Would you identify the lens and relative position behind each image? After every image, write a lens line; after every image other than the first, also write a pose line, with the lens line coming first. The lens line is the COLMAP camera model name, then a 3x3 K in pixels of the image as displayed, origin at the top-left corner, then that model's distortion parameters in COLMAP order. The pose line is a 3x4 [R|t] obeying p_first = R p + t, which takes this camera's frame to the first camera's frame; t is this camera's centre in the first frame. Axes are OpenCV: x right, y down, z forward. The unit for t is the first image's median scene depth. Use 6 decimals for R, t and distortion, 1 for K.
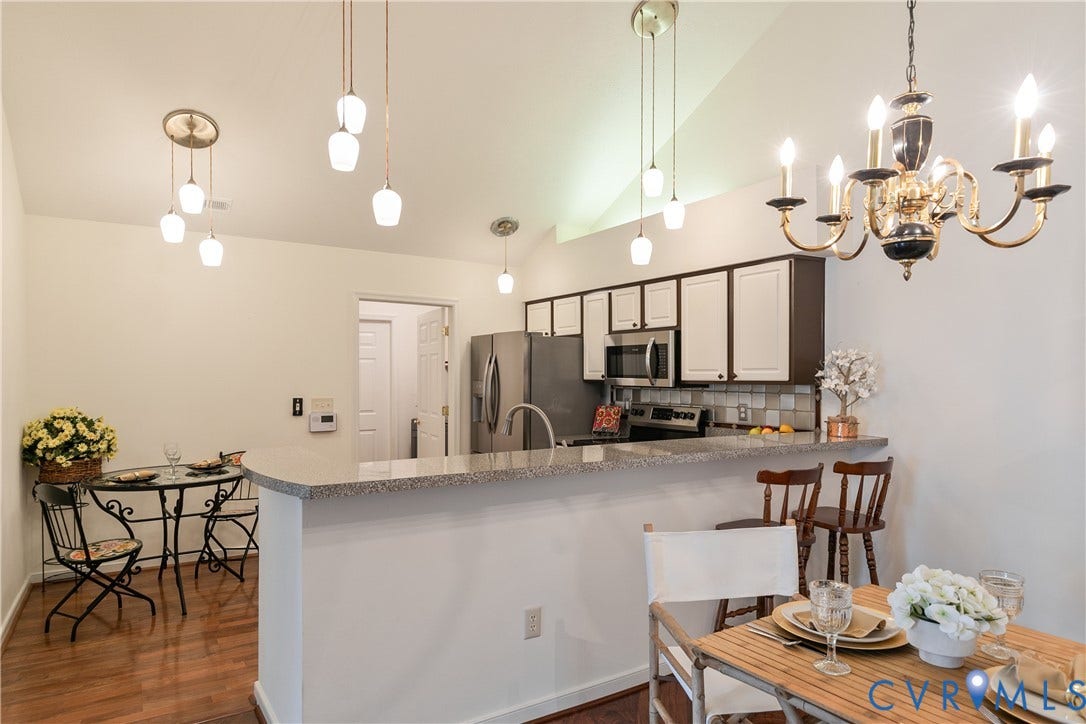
lens RADIAL K [[642.9, 0, 539.1], [0, 642.9, 383.5], [0, 0, 1]] dist [-0.000669, 0.002746]
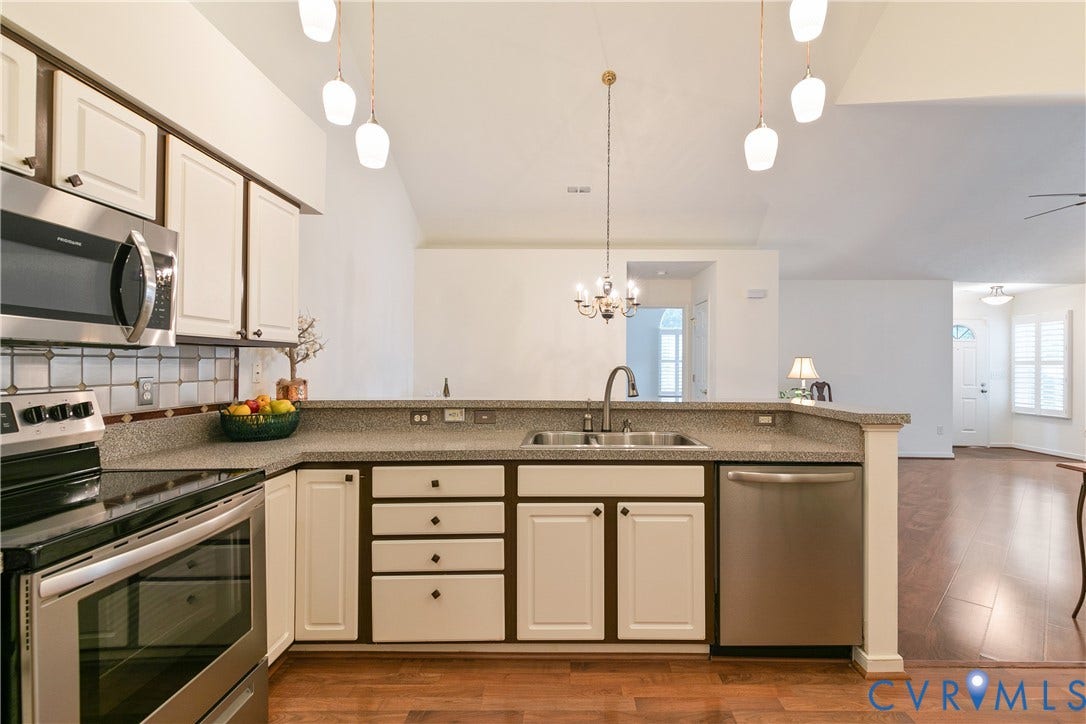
lens RADIAL K [[495.8, 0, 562.0], [0, 495.8, 364.2], [0, 0, 1]] dist [0.010698, -0.000463]
pose [[-0.841696, -0.008402, 0.539886, -0.270935], [-0.001939, 0.999920, 0.012539, 0.014321], [-0.539948, 0.009507, -0.841645, 1.246507]]
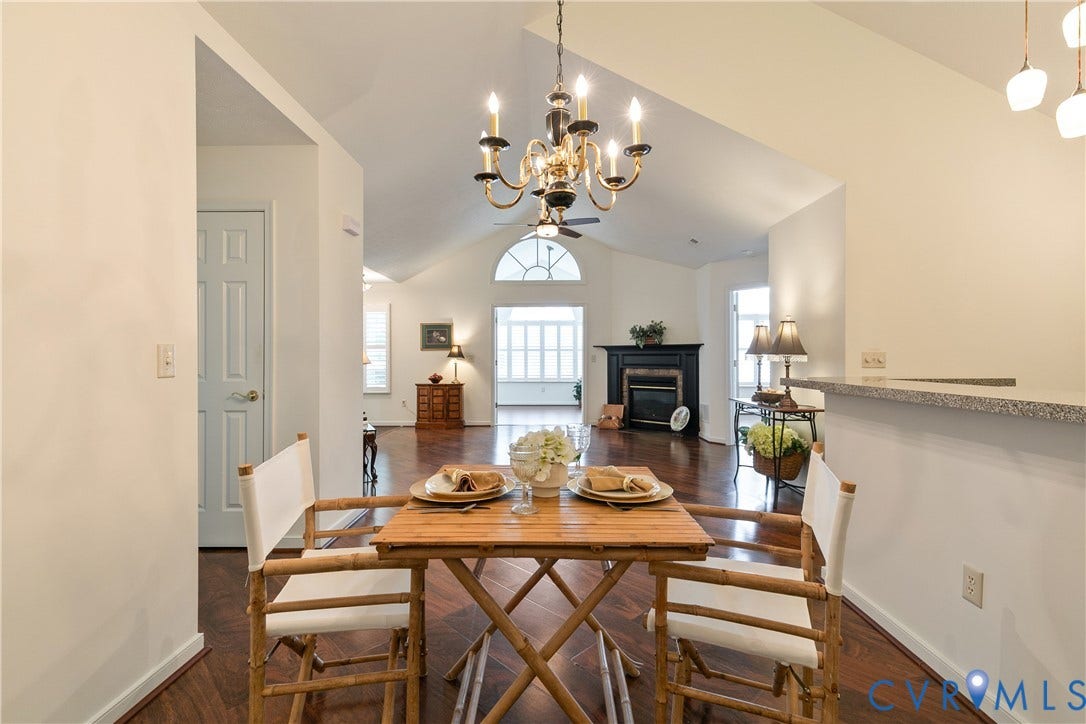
lens RADIAL K [[495.8, 0, 555.2], [0, 495.8, 352.2], [0, 0, 1]] dist [0.010698, -0.000463]
pose [[-0.536417, -0.010017, -0.843893, 0.531803], [-0.012555, 0.999914, -0.003888, 0.046596], [0.843859, 0.008509, -0.536497, 0.559842]]
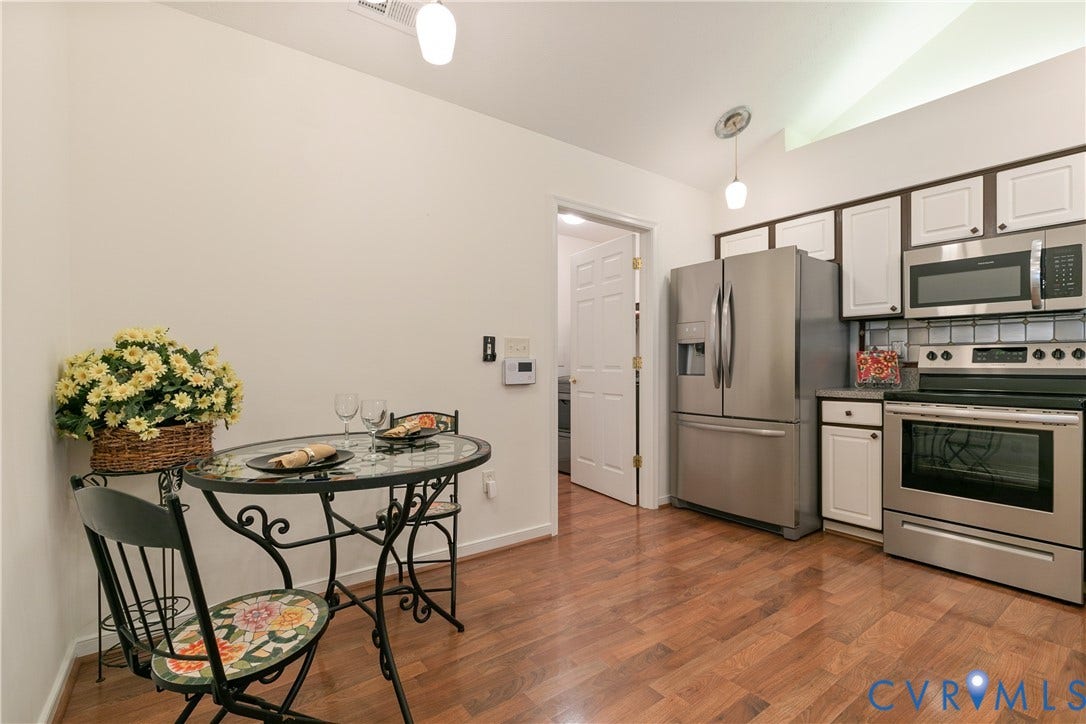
lens RADIAL K [[489.5, 0, 547.2], [0, 489.5, 364.7], [0, 0, 1]] dist [0.007428, -0.002937]
pose [[0.997456, -0.004158, 0.071159, -0.428444], [0.004840, 0.999944, -0.009412, 0.072271], [-0.071116, 0.009732, 0.997421, 0.563759]]
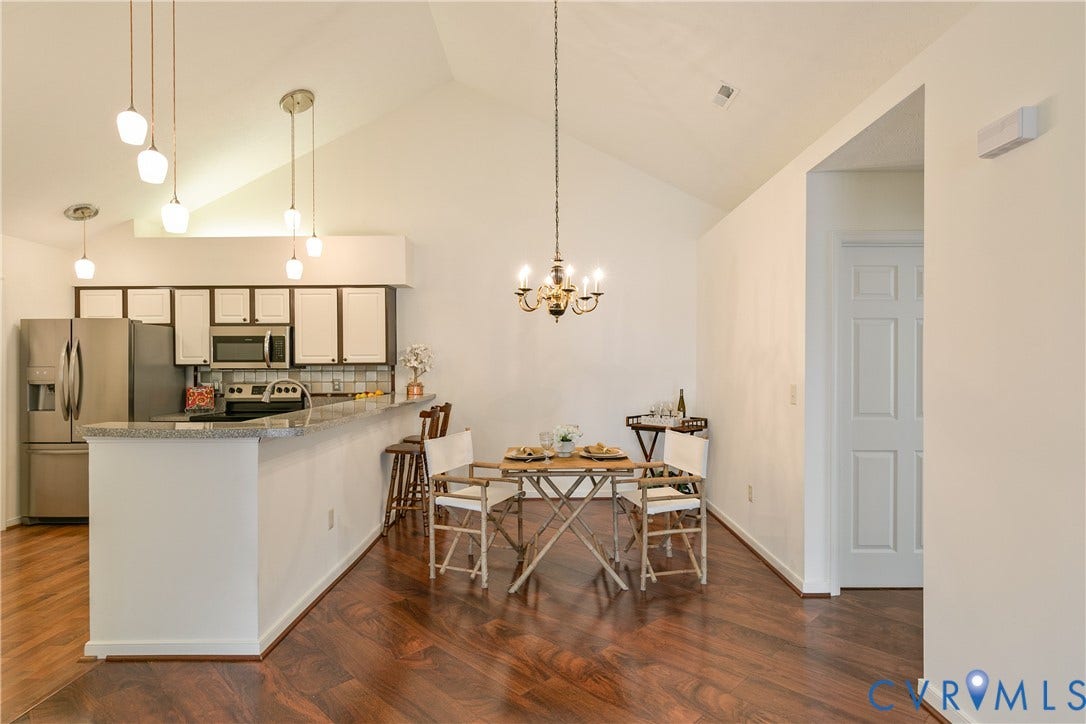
lens RADIAL K [[571.6, 0, 547.6], [0, 571.6, 362.8], [0, 0, 1]] dist [0.000010, -0.000146]
pose [[0.542163, -0.004891, 0.840259, -0.543049], [0.016849, 0.999845, -0.005052, 0.009866], [-0.840104, 0.016896, 0.542161, -0.114608]]
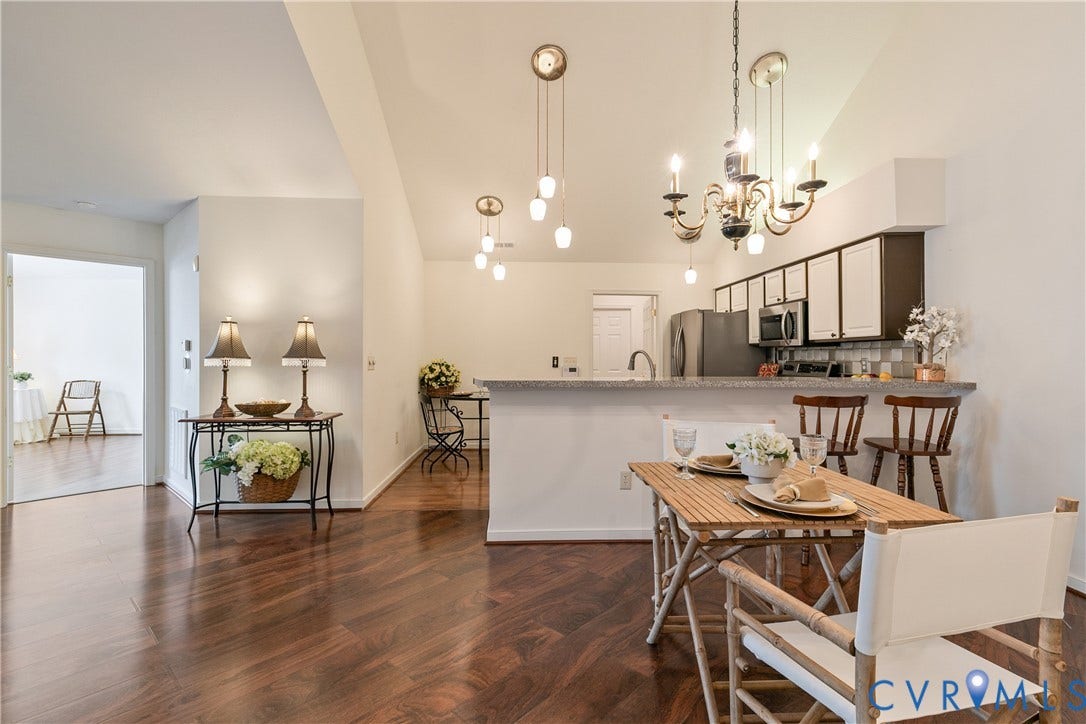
lens RADIAL K [[489.5, 0, 542.3], [0, 489.5, 352.2], [0, 0, 1]] dist [0.007428, -0.002937]
pose [[0.867133, -0.004968, -0.498052, 0.264880], [-0.005963, 0.999775, -0.020354, 0.045573], [0.498041, 0.020619, 0.866908, -0.119270]]
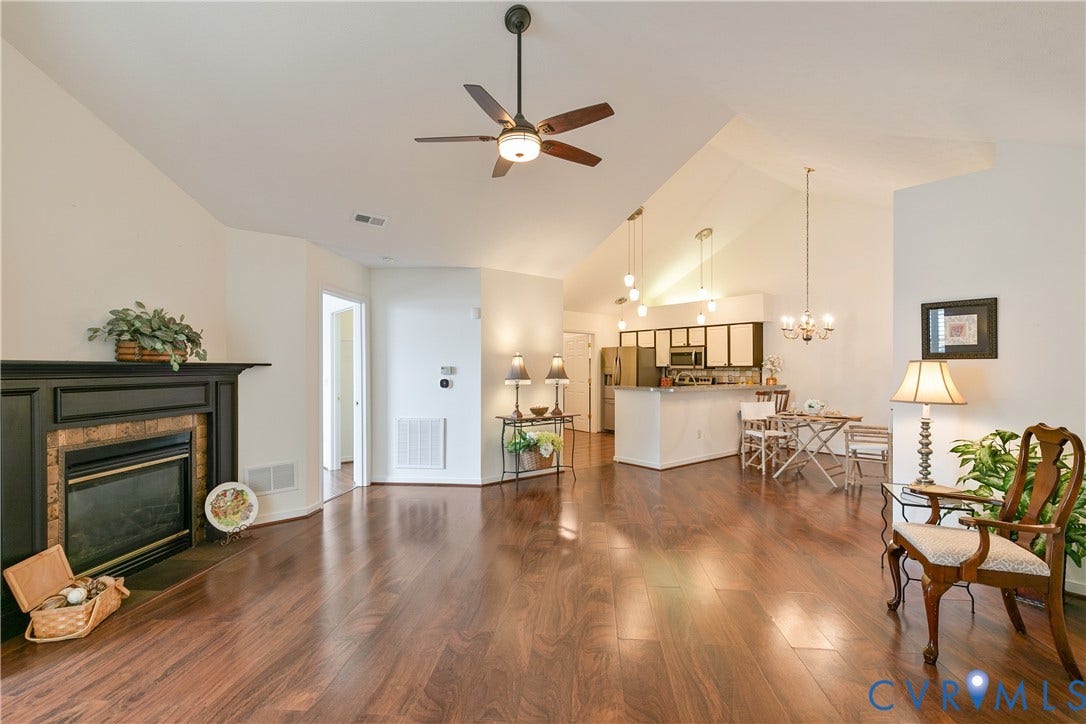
lens RADIAL K [[495.8, 0, 545.0], [0, 495.8, 368.3], [0, 0, 1]] dist [0.010698, -0.000463]
pose [[0.992262, -0.001779, 0.124153, -0.729929], [0.003338, 0.999918, -0.012352, 0.028406], [-0.124121, 0.012671, 0.992186, -0.981600]]
